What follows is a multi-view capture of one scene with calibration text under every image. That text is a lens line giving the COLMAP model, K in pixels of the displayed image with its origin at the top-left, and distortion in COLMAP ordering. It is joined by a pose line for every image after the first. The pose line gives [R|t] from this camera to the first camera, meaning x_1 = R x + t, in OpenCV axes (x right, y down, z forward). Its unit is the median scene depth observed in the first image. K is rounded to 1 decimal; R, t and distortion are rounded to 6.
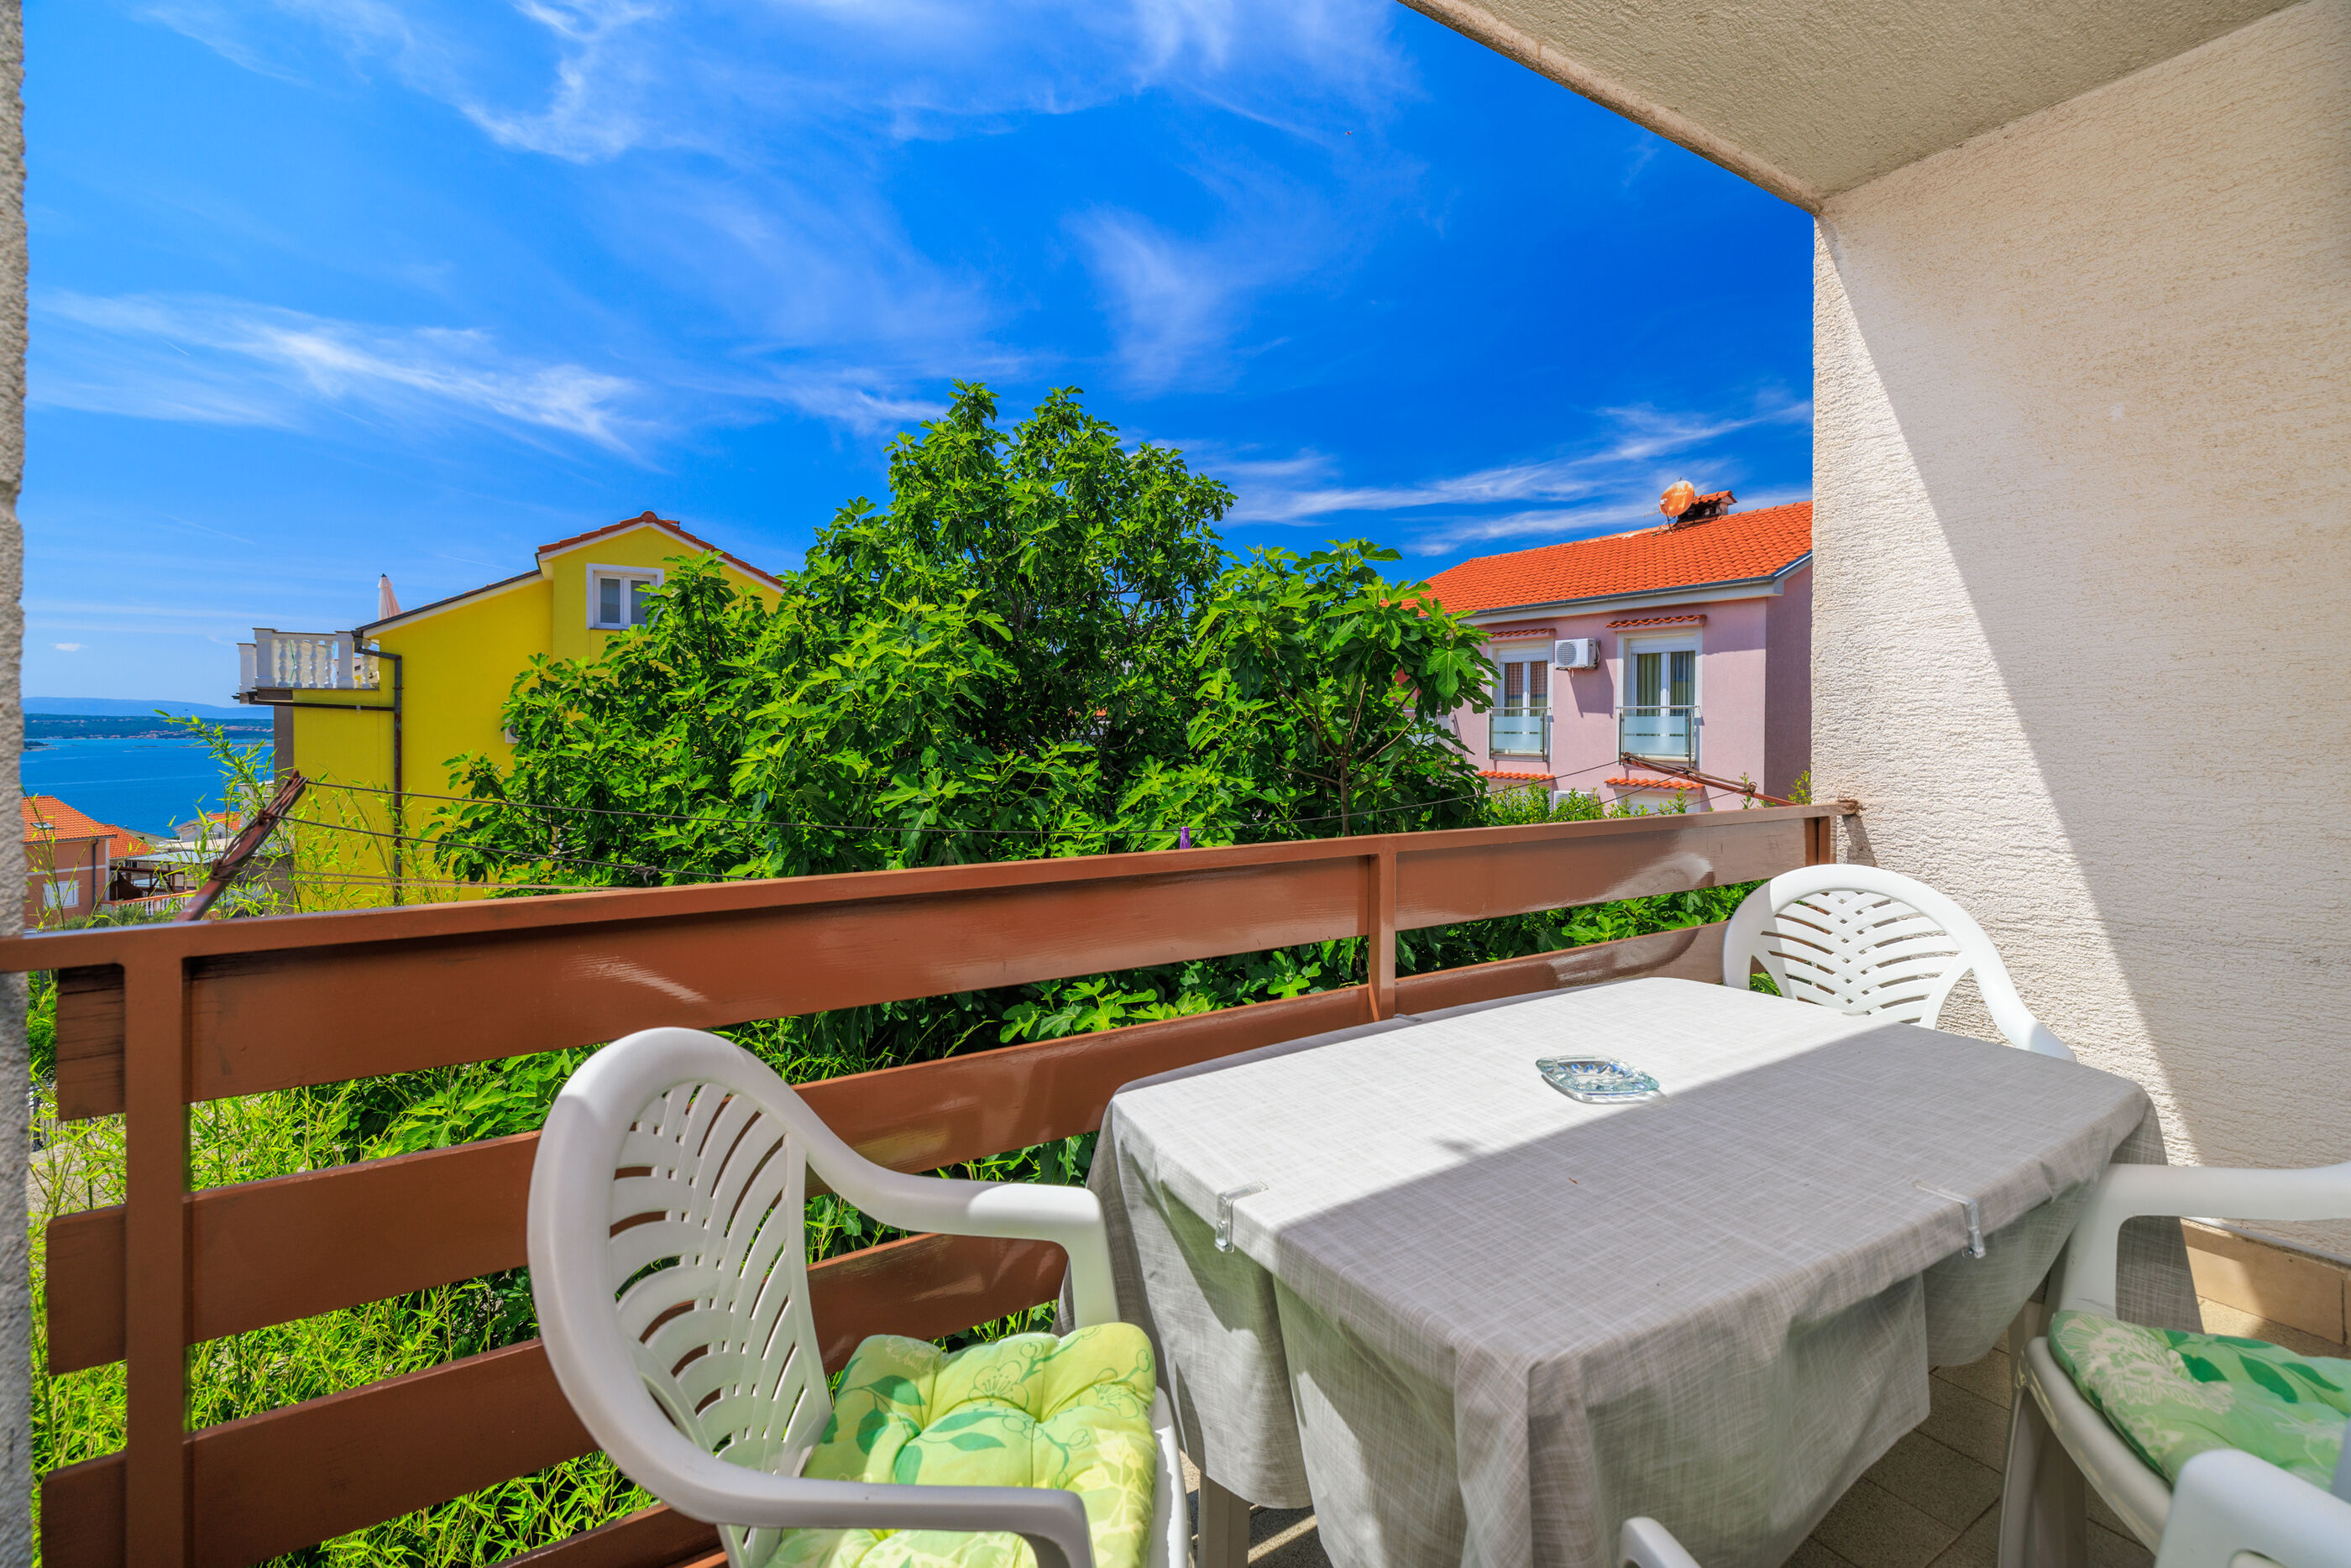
lens RADIAL K [[1019.0, 0, 1201.2], [0, 1019.0, 755.3], [0, 0, 1]] dist [0.003750, 0.001221]
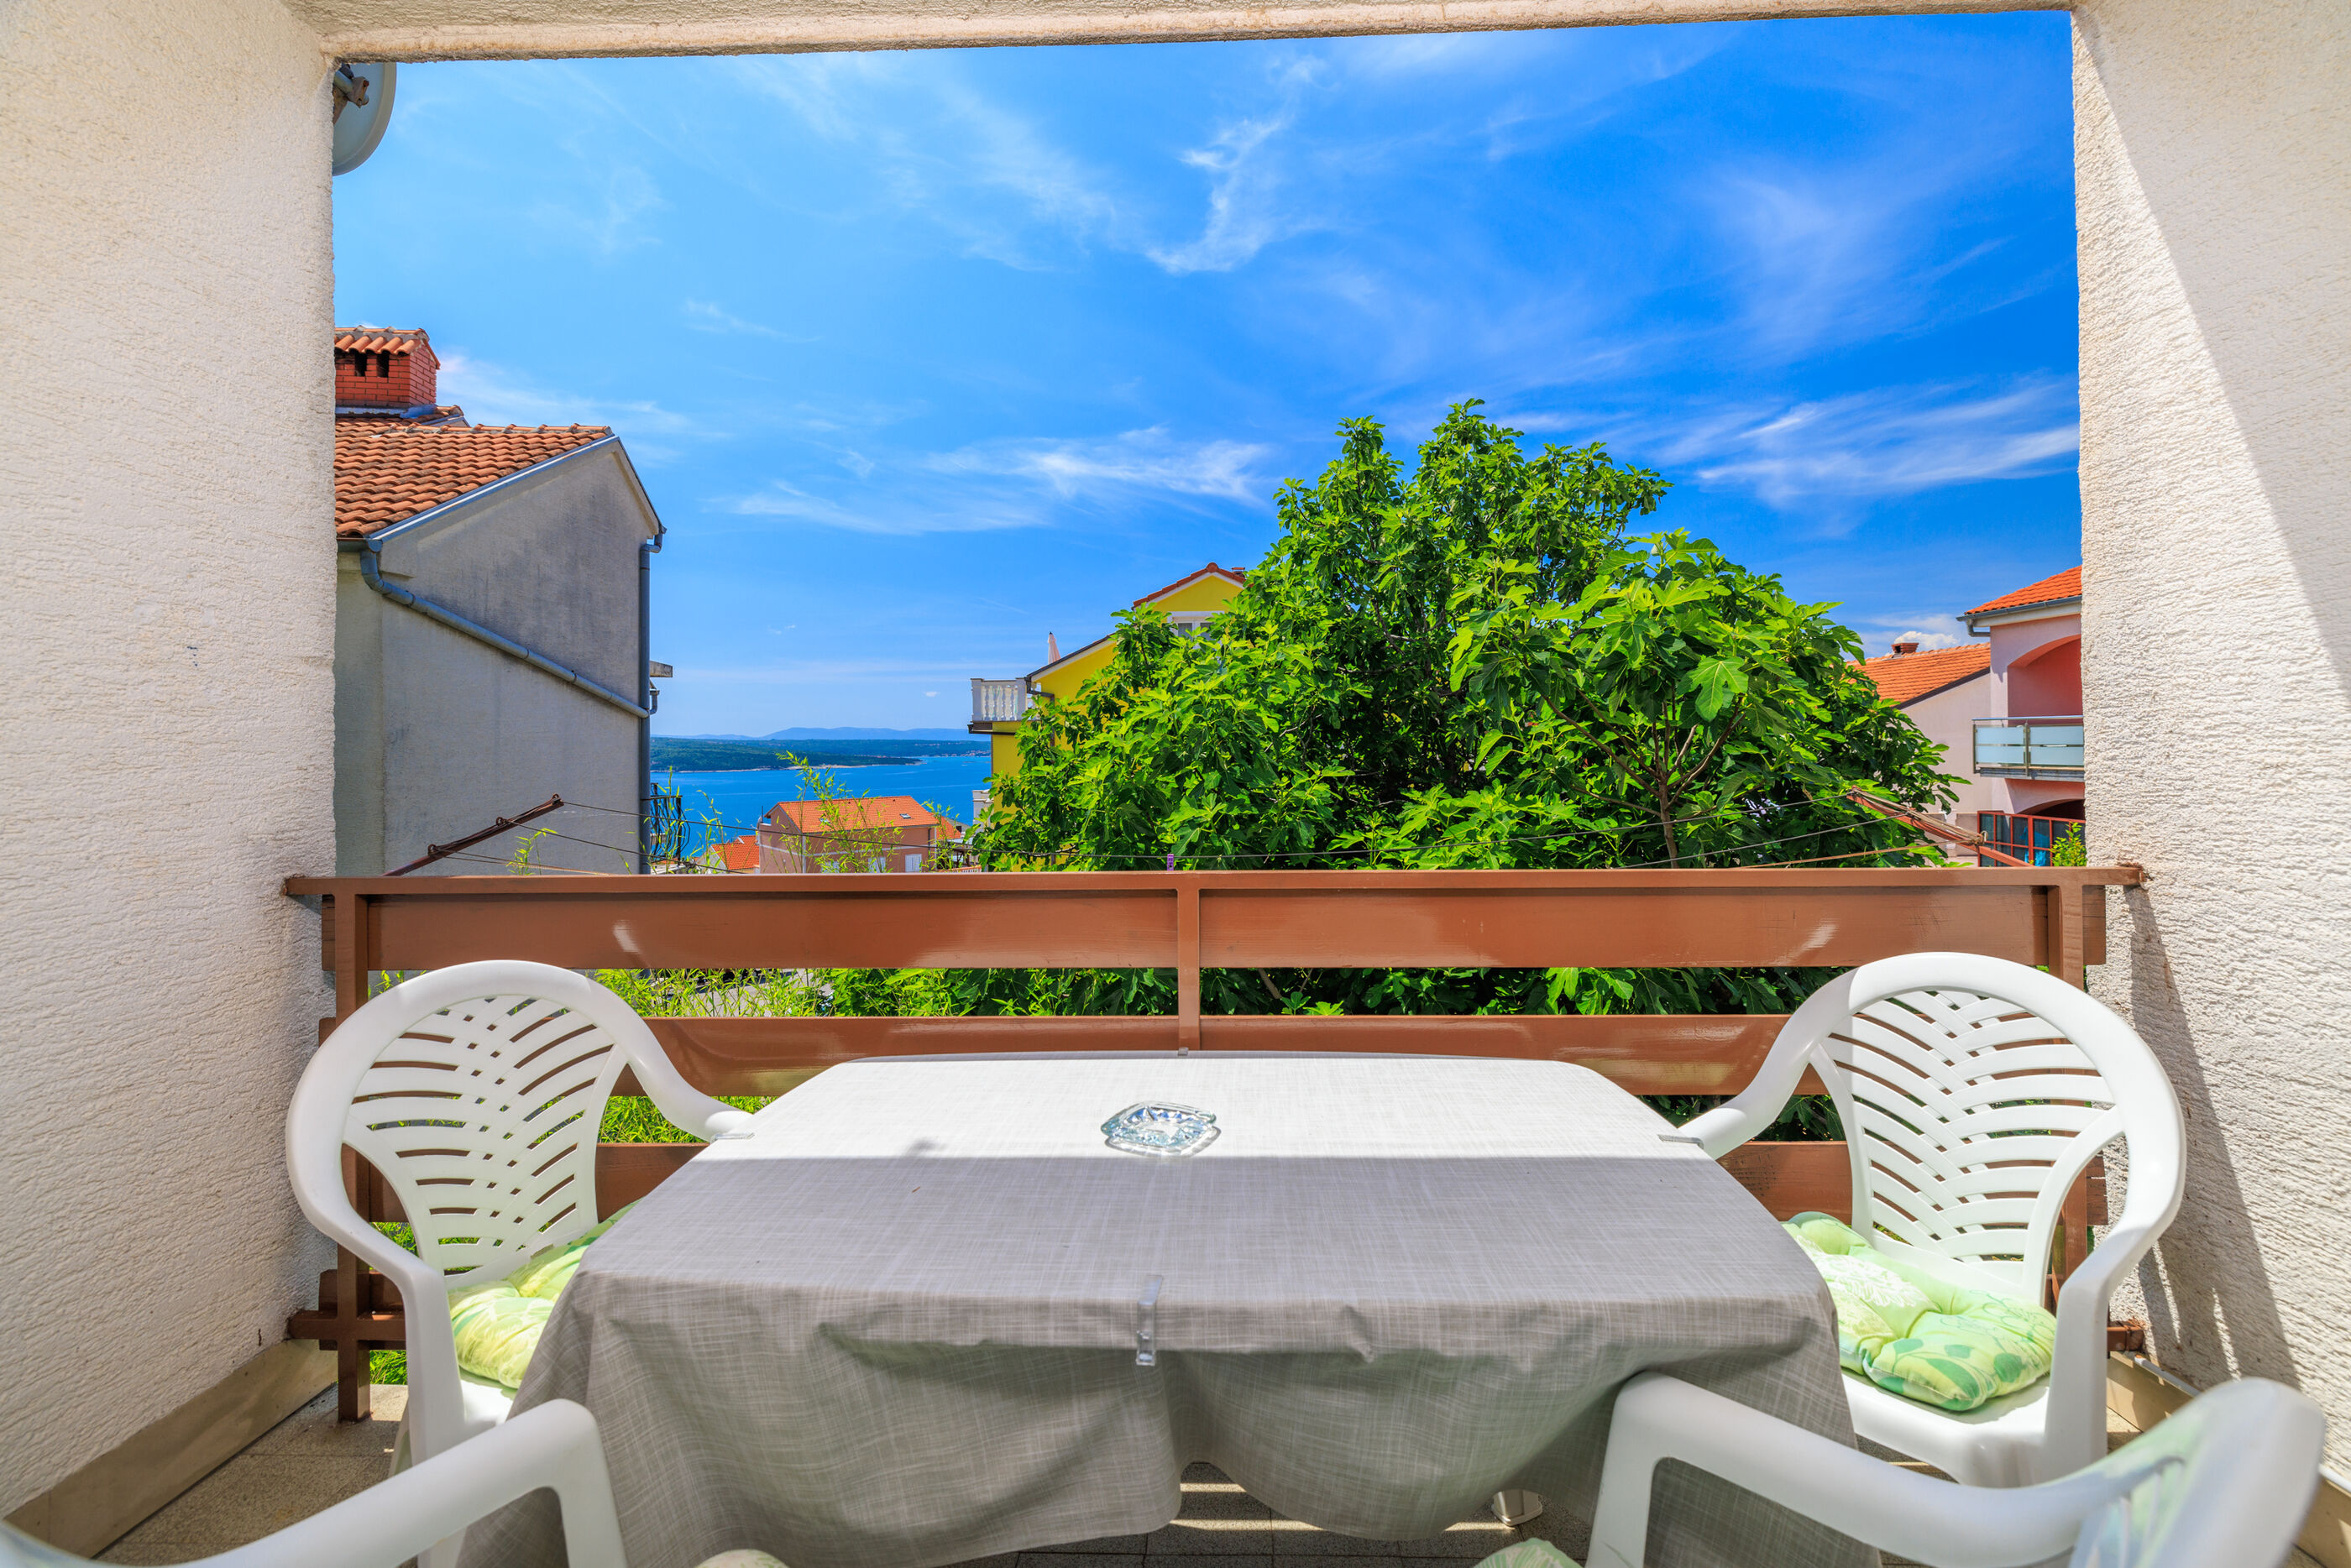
lens RADIAL K [[1019.0, 0, 1188.6], [0, 1019.0, 753.9], [0, 0, 1]] dist [0.003750, 0.001221]
pose [[0.825955, -0.003707, -0.563724, 0.256583], [-0.005443, 0.999879, -0.014550, -0.007414], [0.563710, 0.015086, 0.825835, 0.052621]]
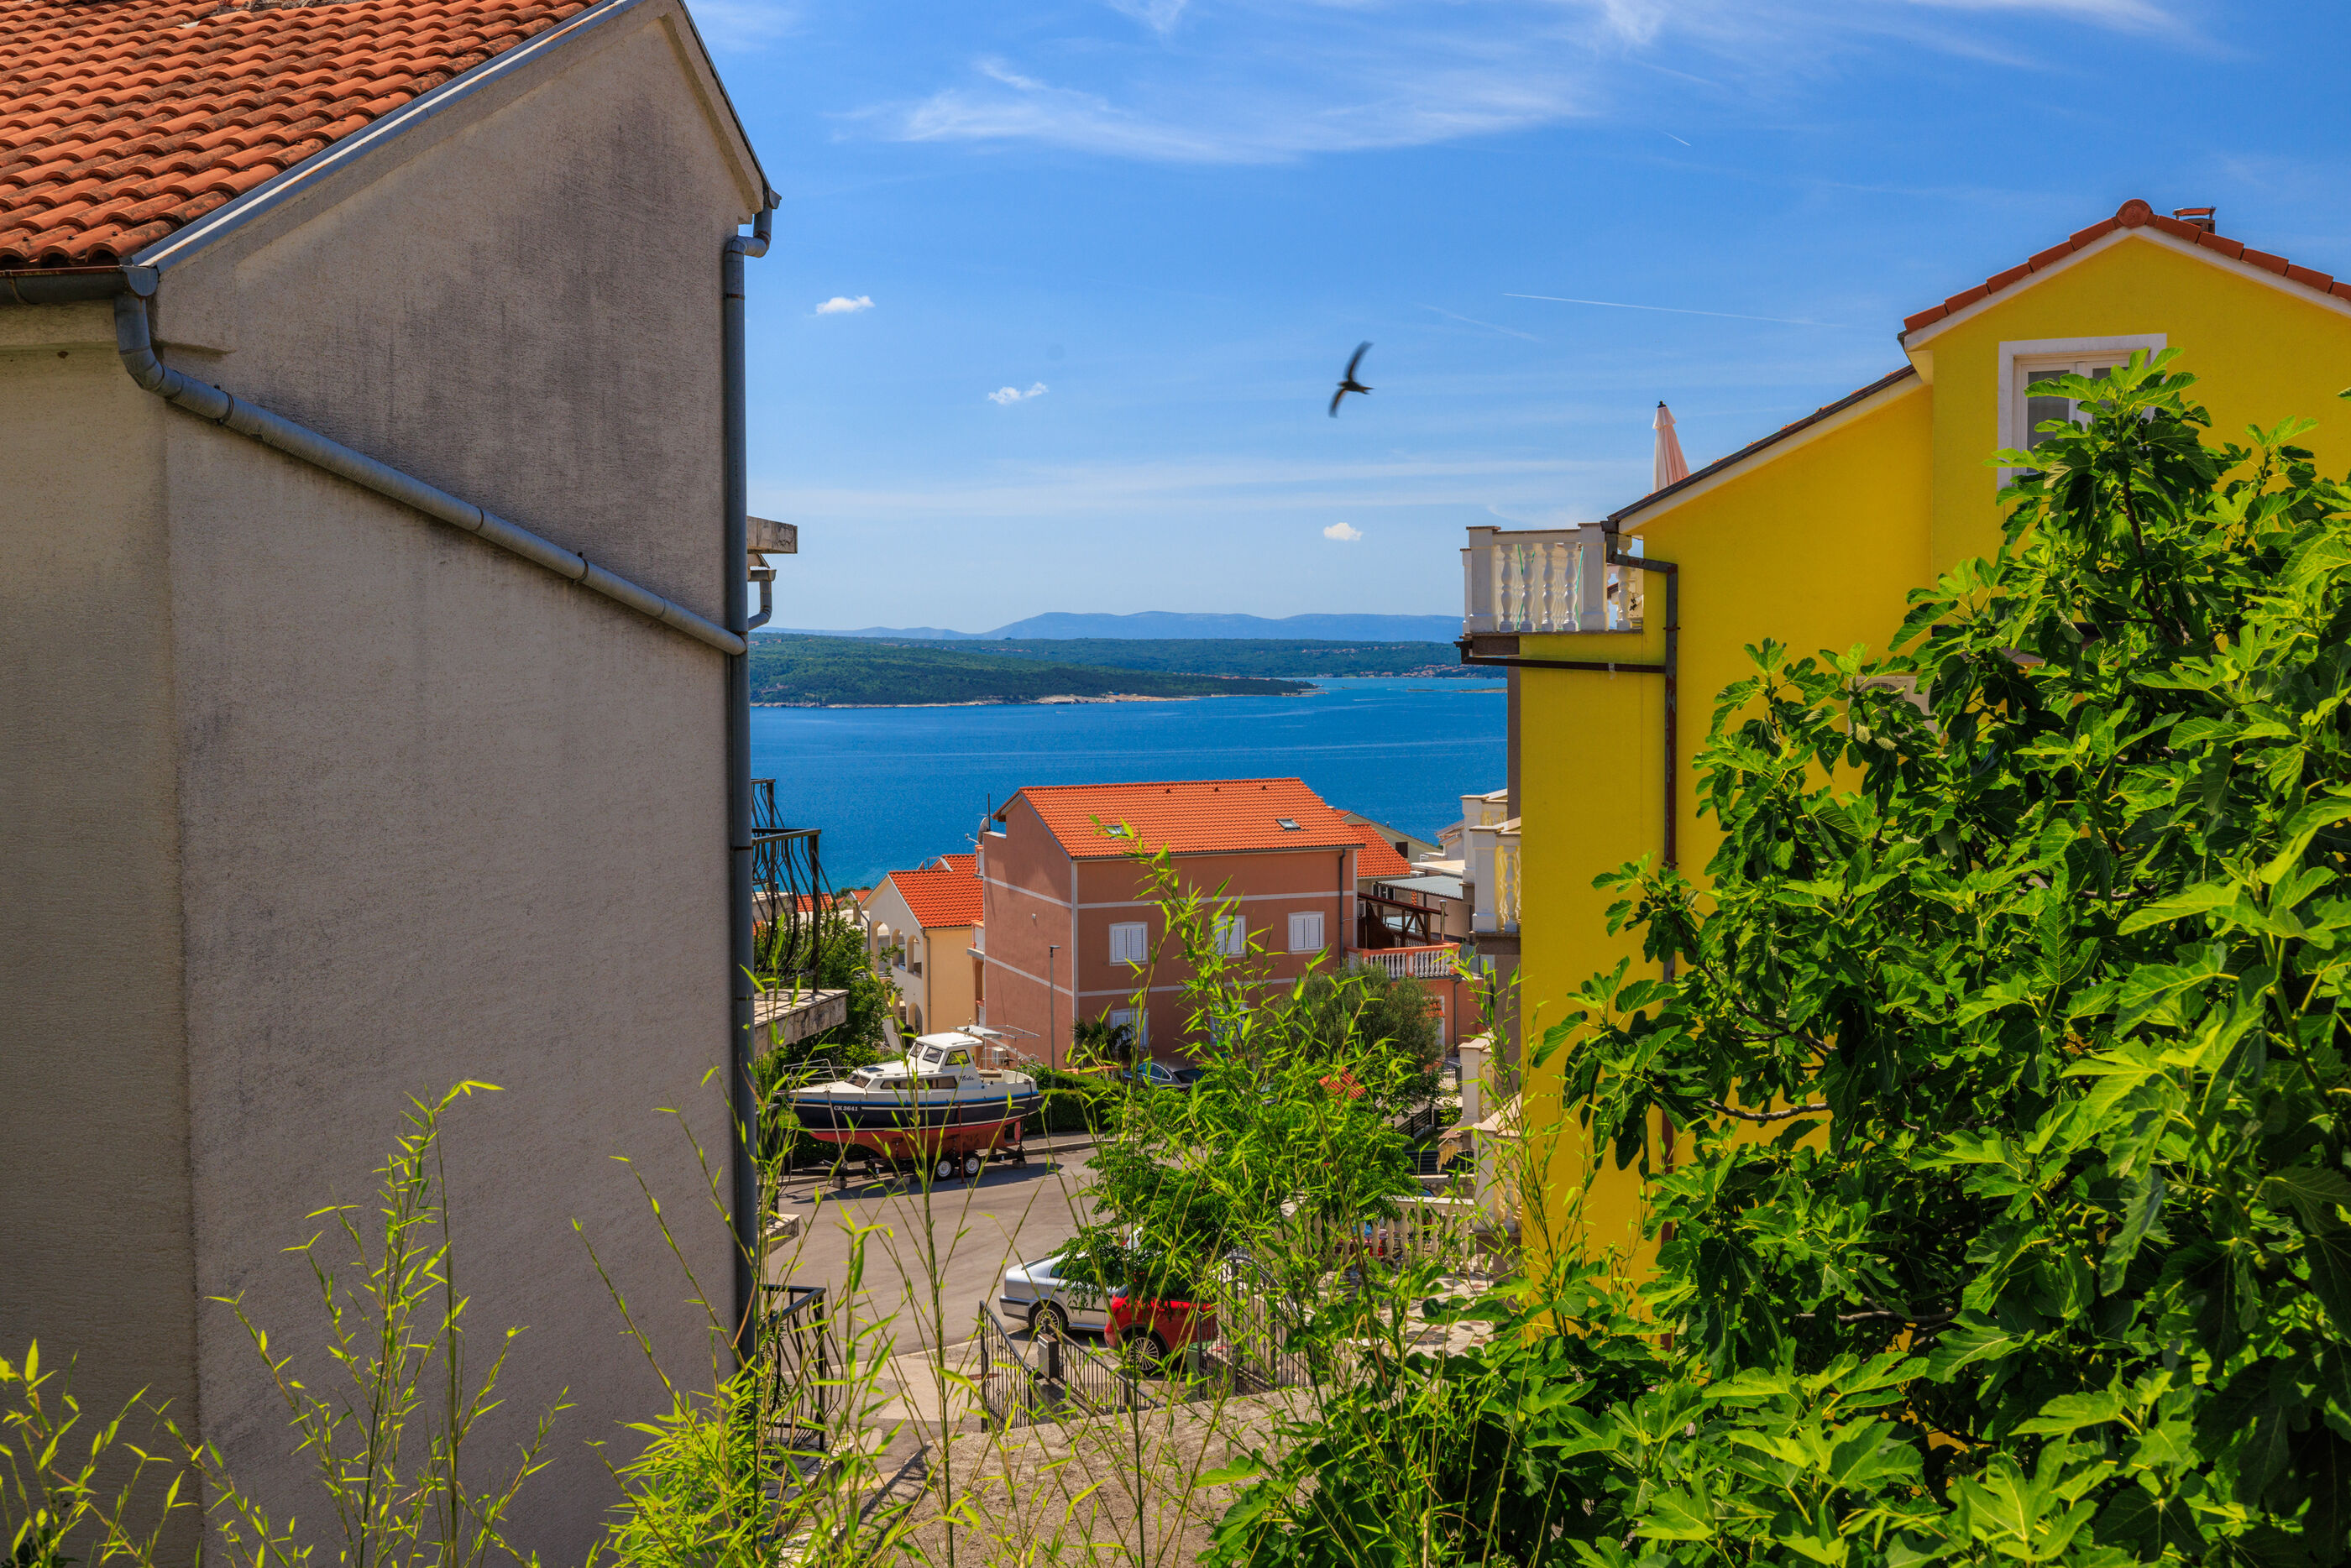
lens RADIAL K [[2347.3, 0, 1190.0], [0, 2347.3, 779.0], [0, 0, 1]] dist [0.008145, 0.000000]
pose [[0.617678, 0.033316, -0.785725, -0.028985], [-0.007220, 0.999300, 0.036696, -0.078873], [0.786398, -0.016994, 0.617486, 0.216542]]
